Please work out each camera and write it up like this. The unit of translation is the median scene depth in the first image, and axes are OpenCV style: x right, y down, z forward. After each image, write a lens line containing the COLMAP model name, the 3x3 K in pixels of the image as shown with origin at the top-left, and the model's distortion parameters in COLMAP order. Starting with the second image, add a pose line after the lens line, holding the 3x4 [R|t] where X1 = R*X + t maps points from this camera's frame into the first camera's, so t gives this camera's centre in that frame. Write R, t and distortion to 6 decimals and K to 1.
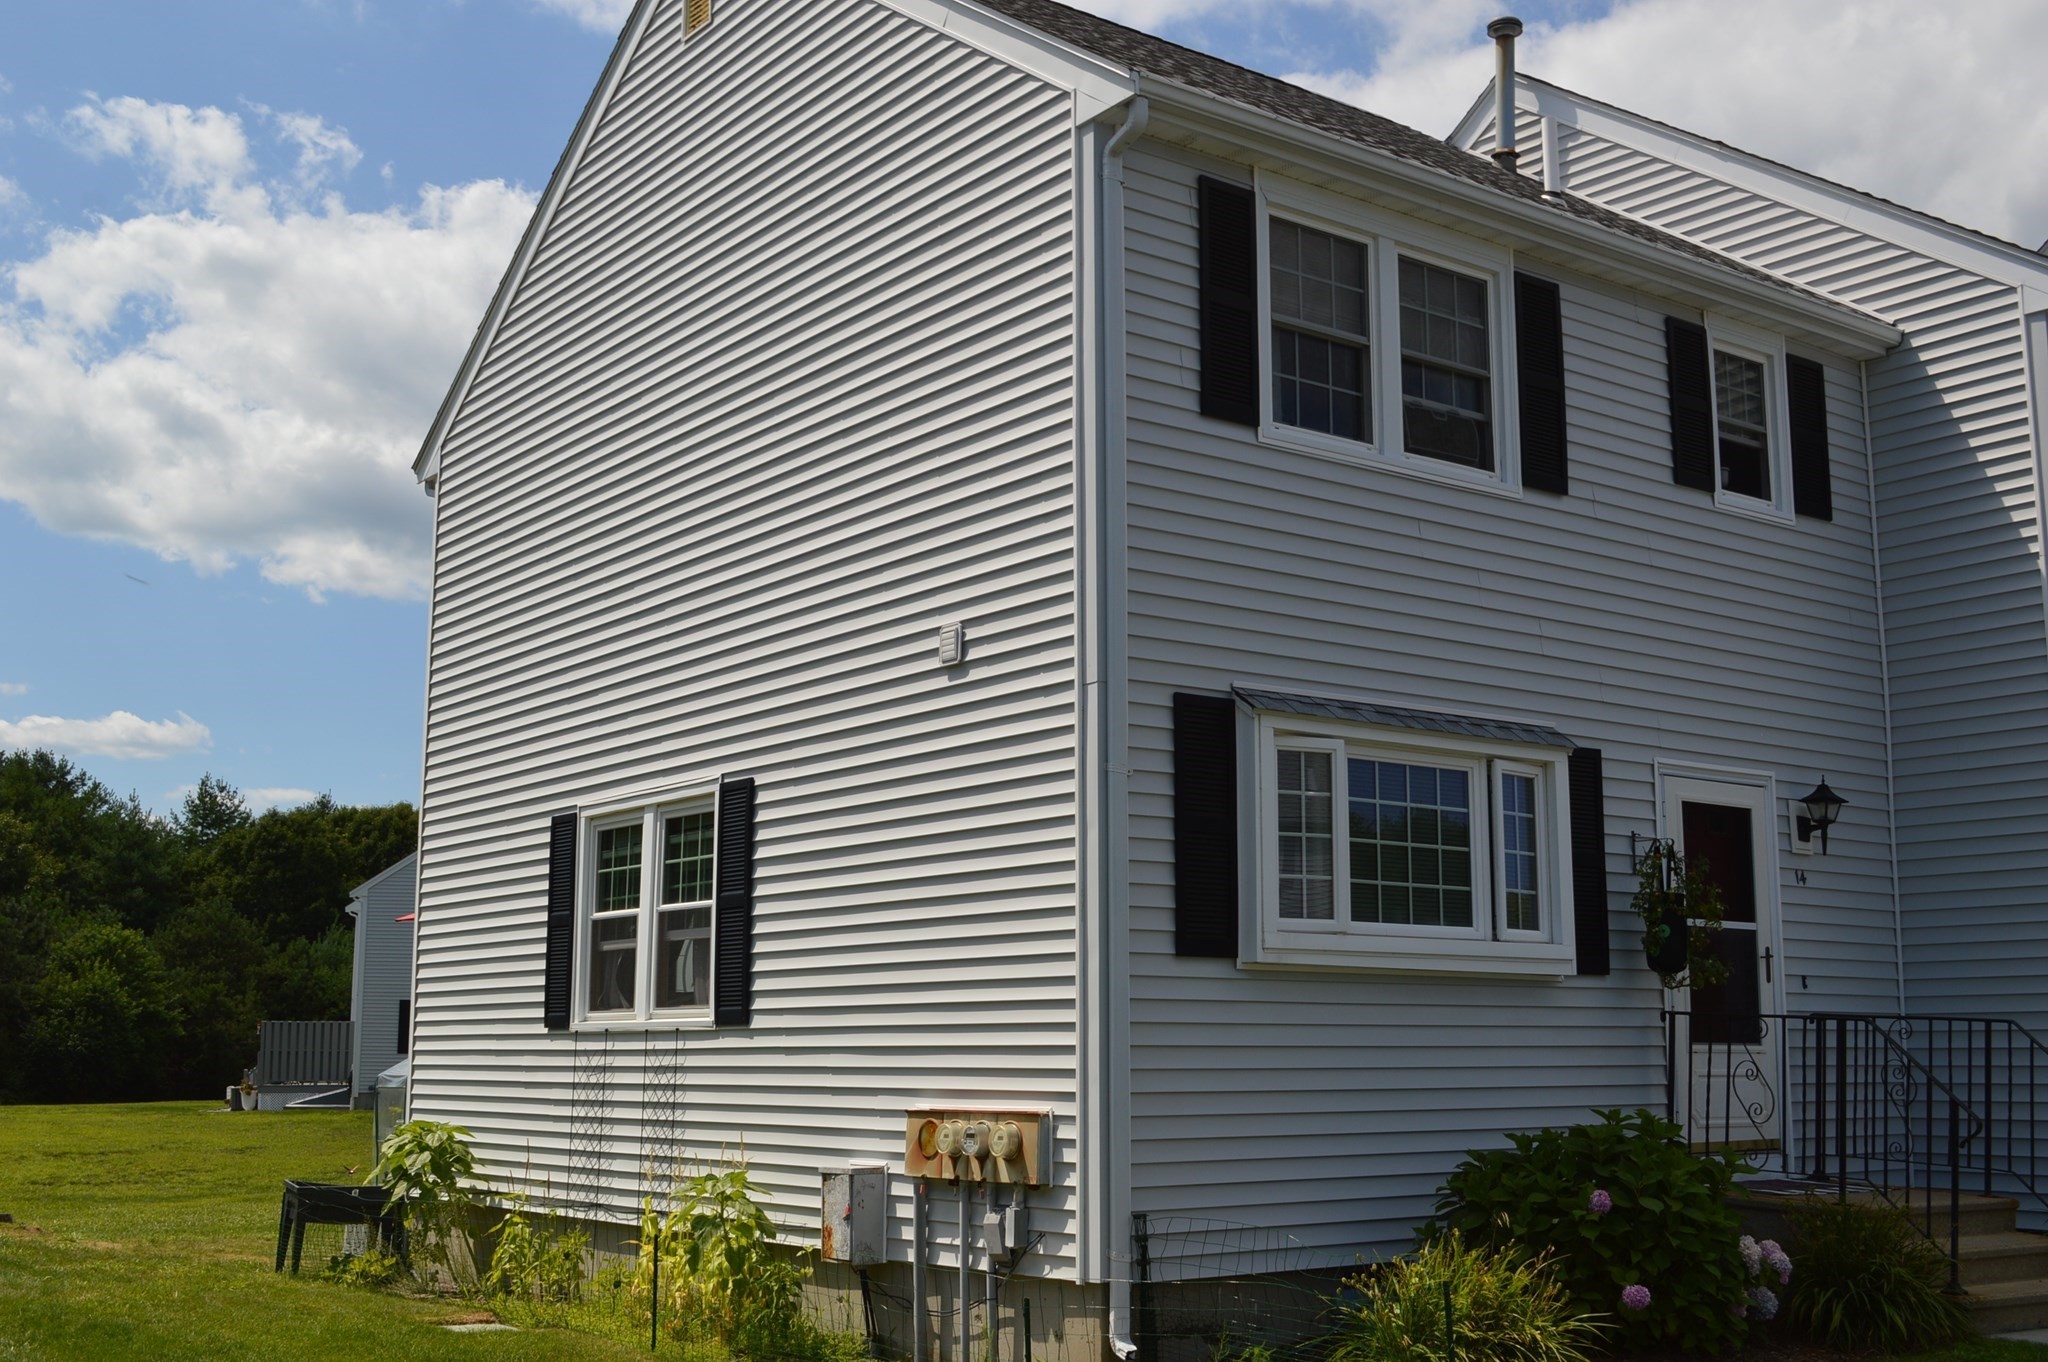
lens RADIAL K [[2226.5, 0, 1032.1], [0, 2226.5, 671.0], [0, 0, 1]] dist [-0.051214, 0.000000]
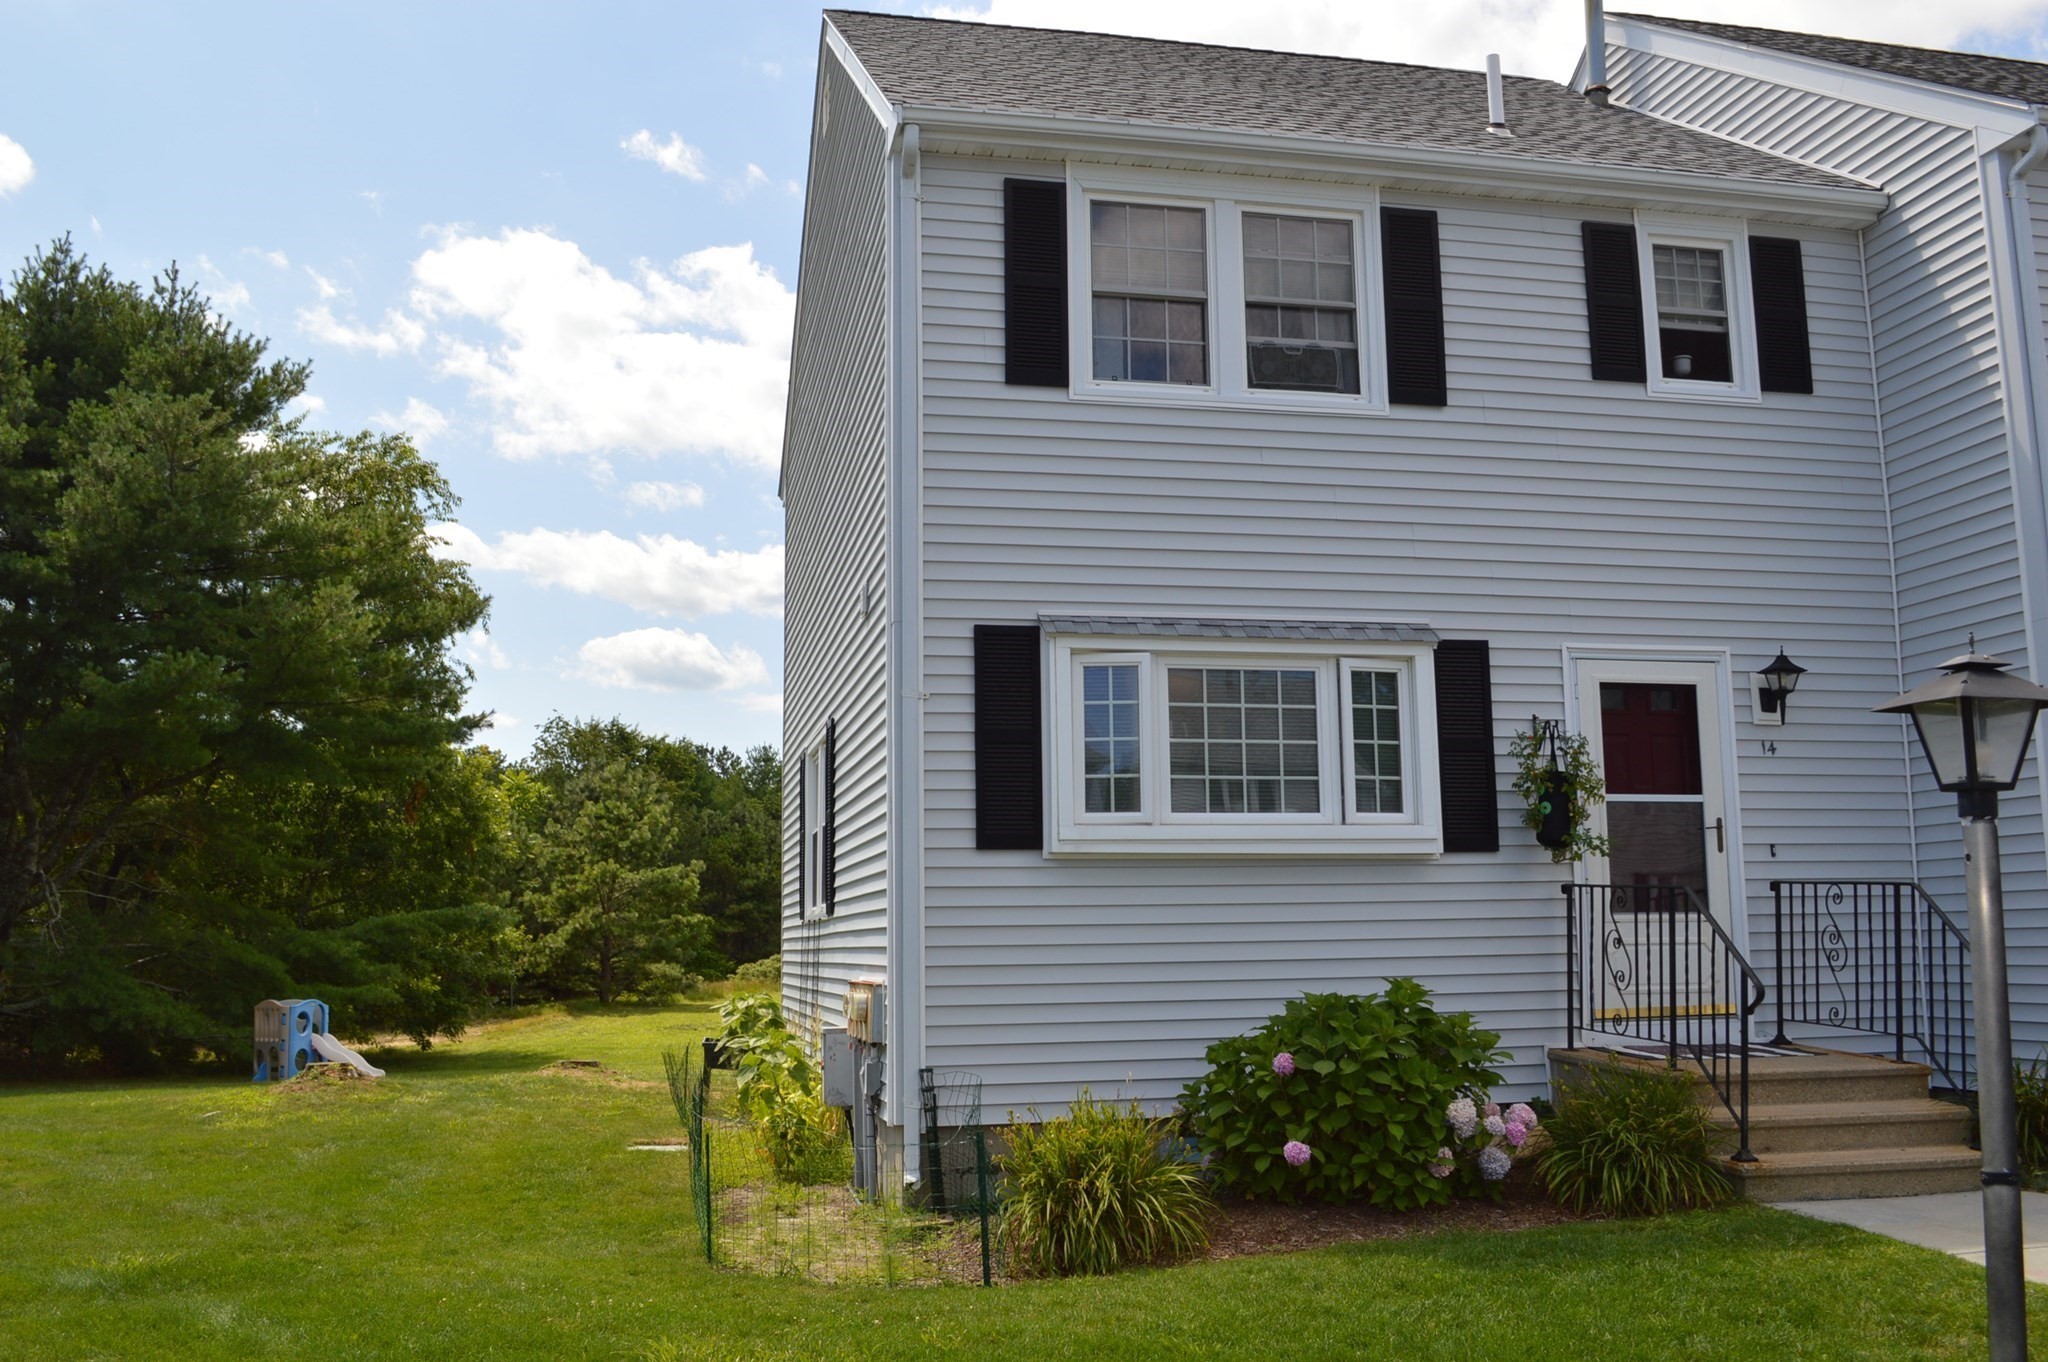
lens RADIAL K [[1804.7, 0, 1032.0], [0, 1804.7, 660.1], [0, 0, 1]] dist [-0.064710, -0.008320]
pose [[0.909624, -0.078300, -0.407988, 0.420193], [0.085487, 0.996339, -0.000617, 0.027626], [0.406543, -0.034317, 0.912987, 0.128591]]
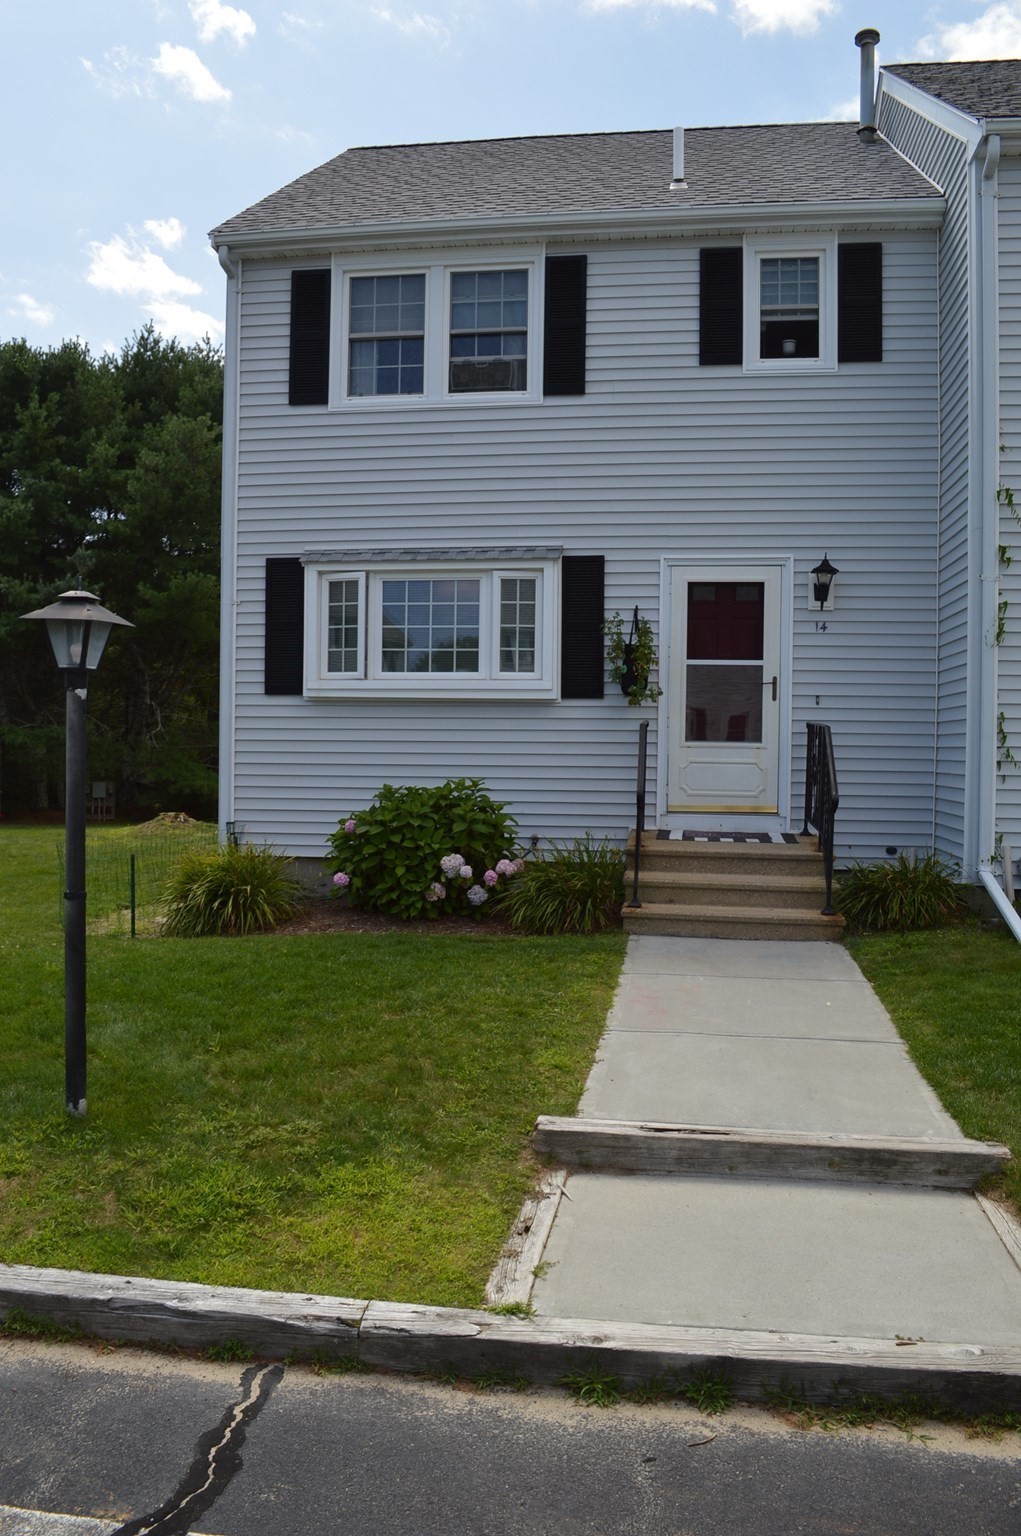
lens RADIAL K [[1219.4, 0, 507.4], [0, 1219.4, 755.3], [0, 0, 1]] dist [-0.082979, 0.012123]
pose [[0.712105, 0.007455, -0.702034, 0.834906], [0.111102, 0.986147, 0.123167, 0.063199], [0.693227, -0.165705, 0.701412, 0.337266]]
